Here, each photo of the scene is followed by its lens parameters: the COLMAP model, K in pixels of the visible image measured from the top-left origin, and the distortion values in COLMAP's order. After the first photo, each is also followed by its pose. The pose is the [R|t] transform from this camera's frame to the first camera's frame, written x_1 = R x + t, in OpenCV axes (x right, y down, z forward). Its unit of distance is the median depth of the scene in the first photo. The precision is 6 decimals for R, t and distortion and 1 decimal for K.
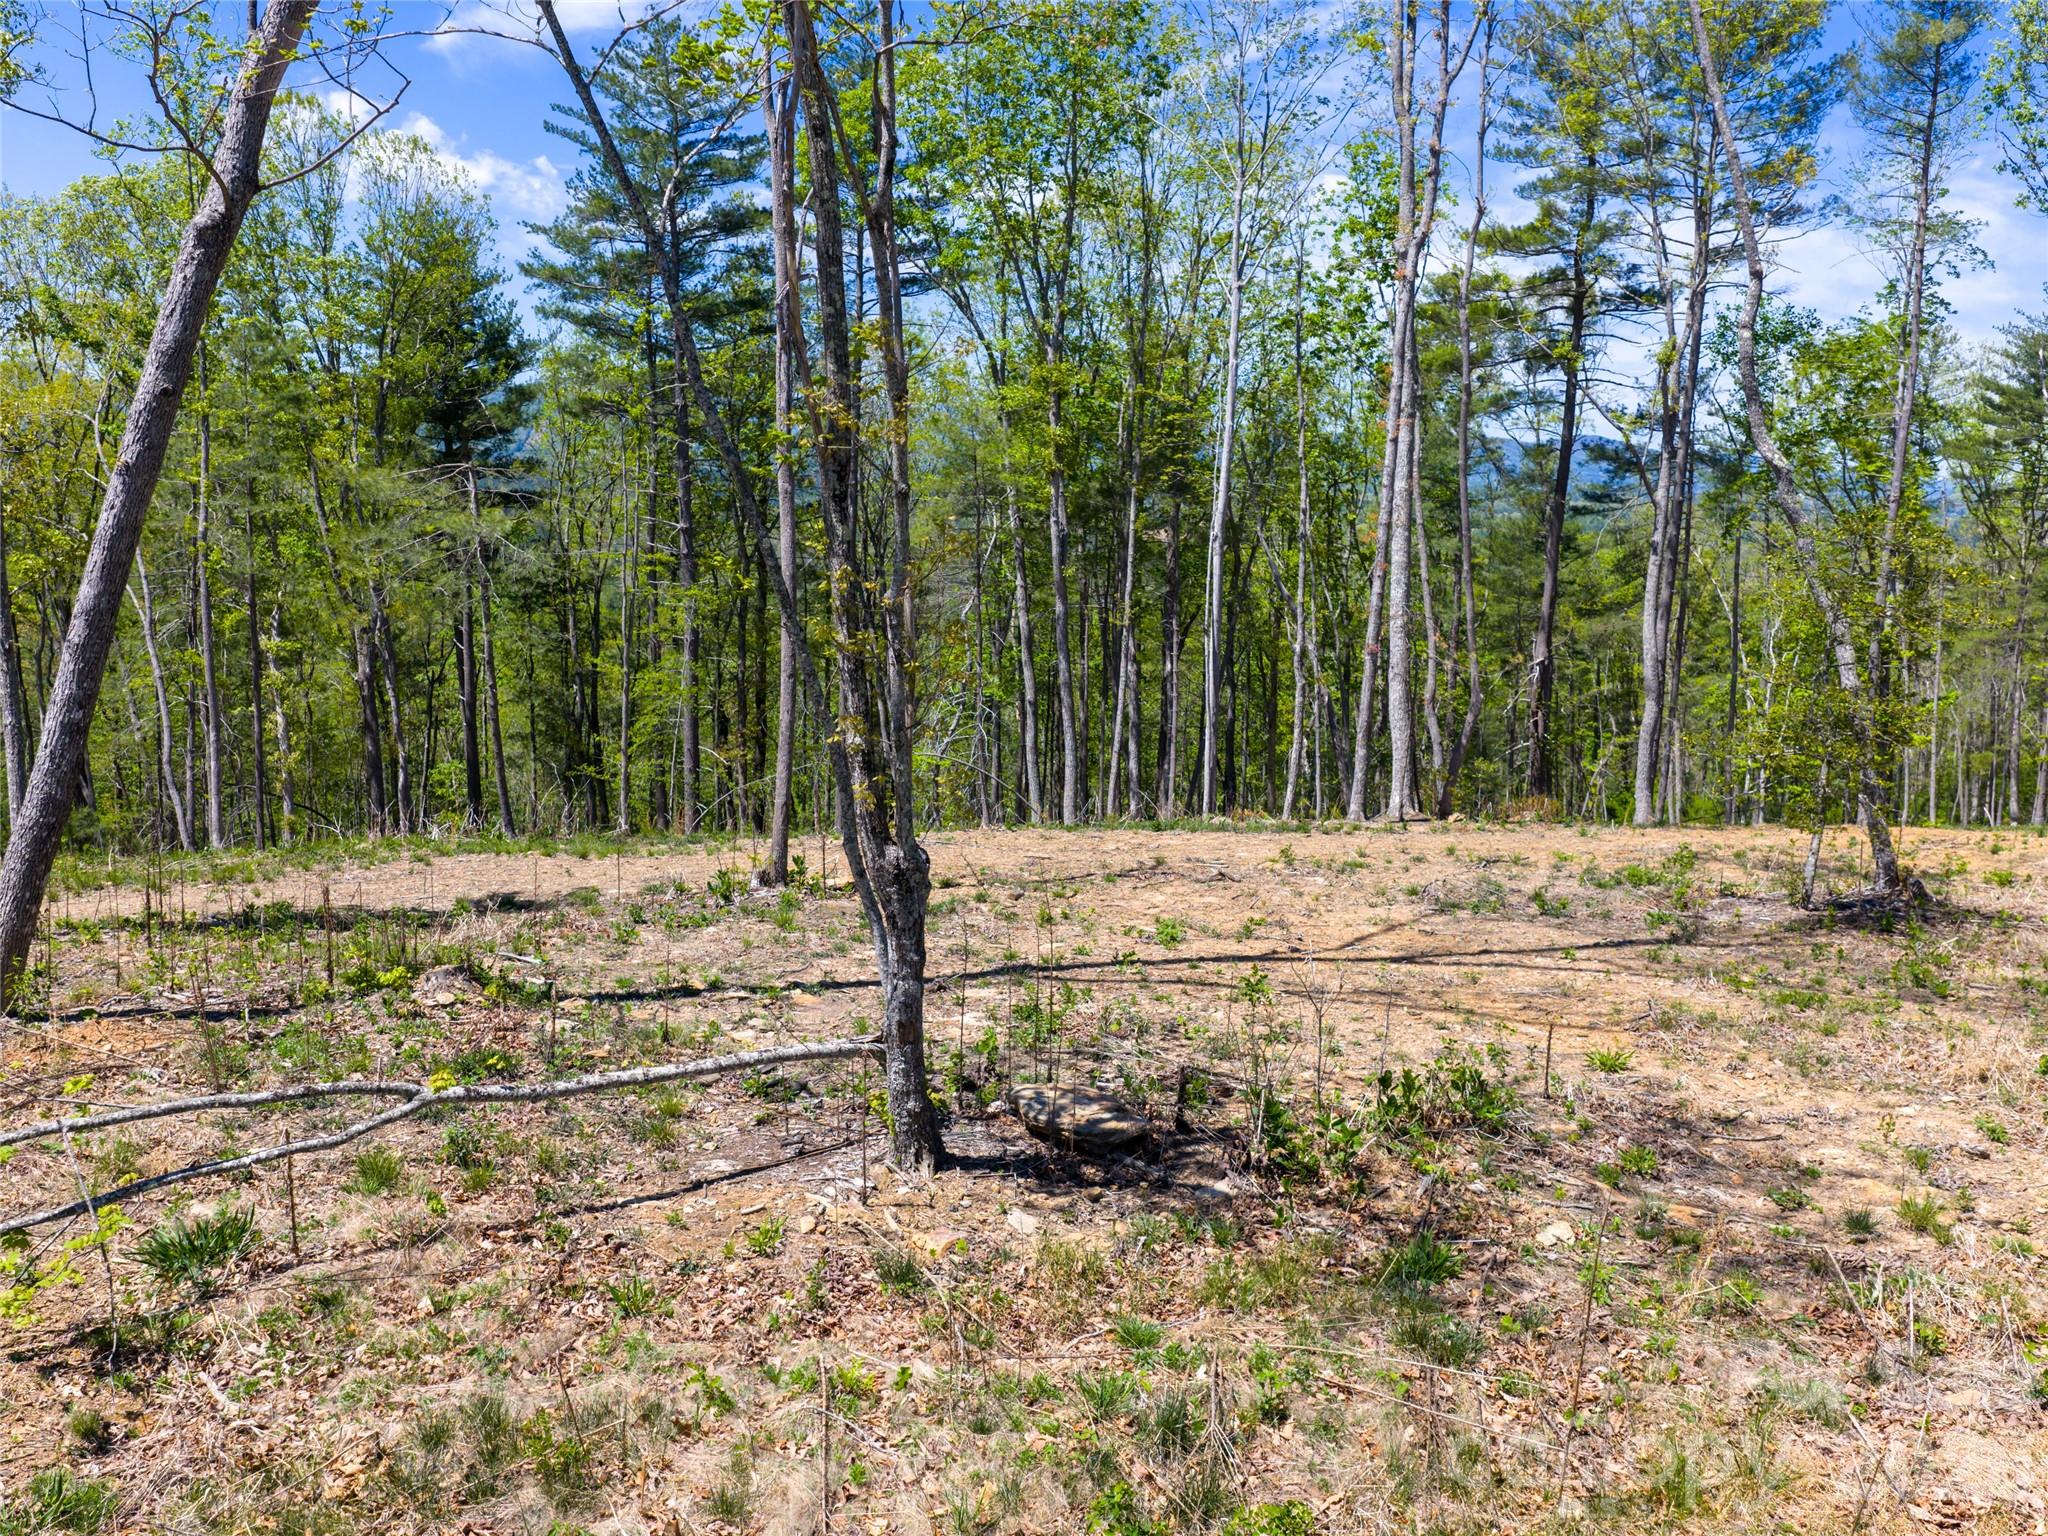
lens RADIAL K [[1968.1, 0, 1045.7], [0, 1968.1, 770.1], [0, 0, 1]] dist [0.008327, -0.016058]
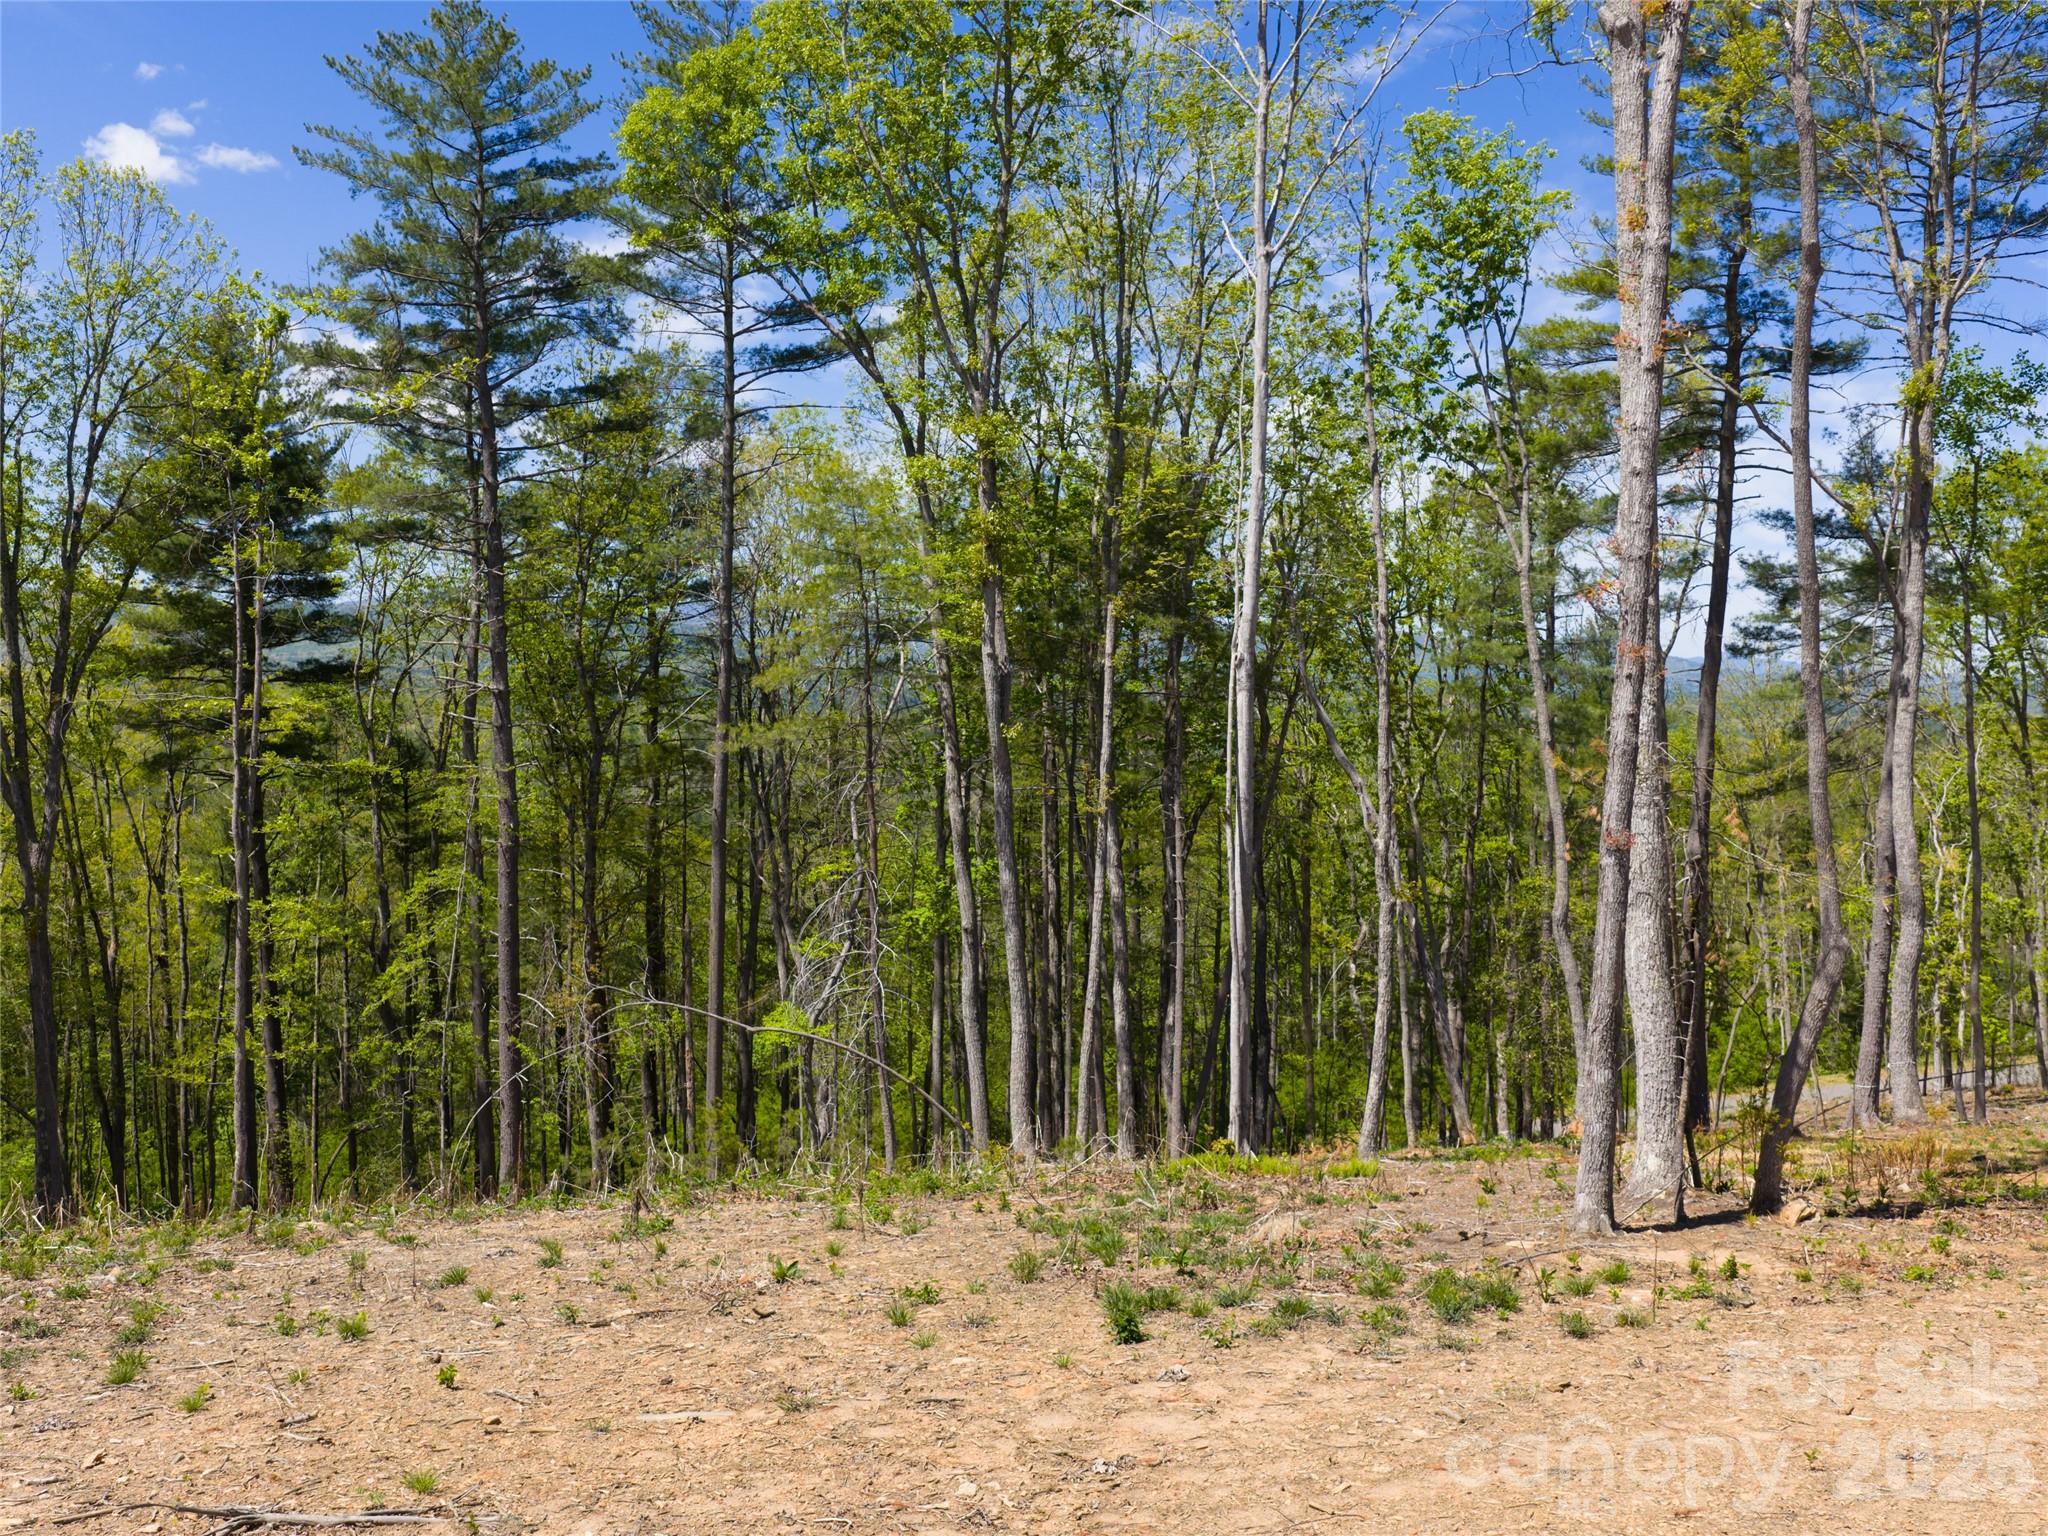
lens RADIAL K [[1968.1, 0, 1045.7], [0, 1968.1, 770.1], [0, 0, 1]] dist [0.008327, -0.016058]
pose [[0.999863, -0.015672, -0.005273, 0.024127], [0.015015, 0.994100, -0.107426, -0.016771], [0.006925, 0.107332, 0.994199, 0.328407]]
